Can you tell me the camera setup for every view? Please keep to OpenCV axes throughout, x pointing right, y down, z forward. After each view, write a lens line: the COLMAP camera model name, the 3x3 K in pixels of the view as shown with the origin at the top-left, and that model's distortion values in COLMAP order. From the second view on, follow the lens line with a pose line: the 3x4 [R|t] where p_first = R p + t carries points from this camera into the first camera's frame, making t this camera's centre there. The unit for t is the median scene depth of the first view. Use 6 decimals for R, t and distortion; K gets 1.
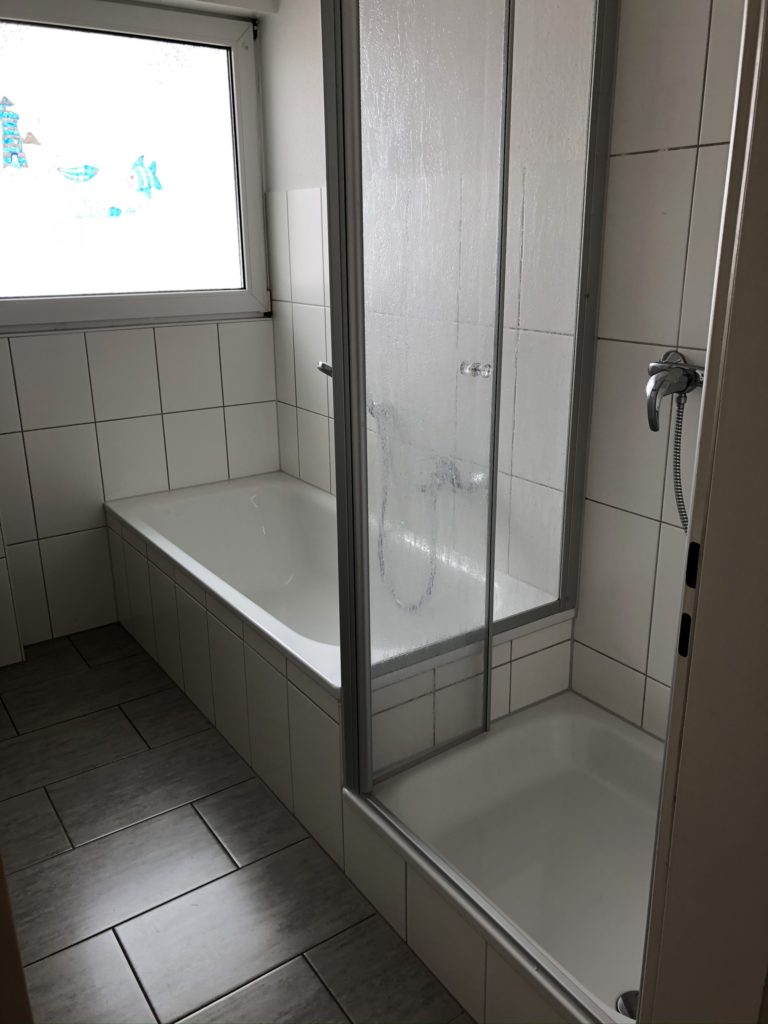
lens RADIAL K [[837.4, 0, 384.3], [0, 837.4, 511.2], [0, 0, 1]] dist [-0.007494, -0.007267]
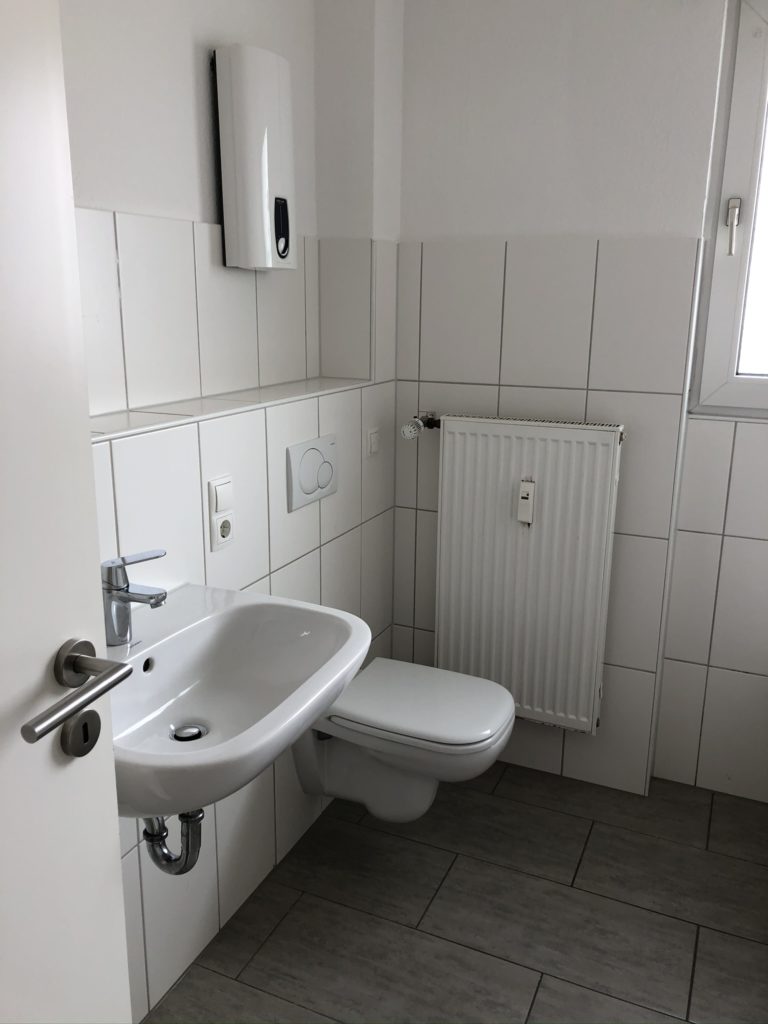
lens RADIAL K [[837.4, 0, 384.1], [0, 837.4, 511.2], [0, 0, 1]] dist [-0.007494, -0.007267]
pose [[0.518210, 0.221834, -0.825983, 0.059438], [-0.284439, 0.955502, 0.078166, -0.095627], [0.806569, 0.194435, 0.558249, 0.345962]]
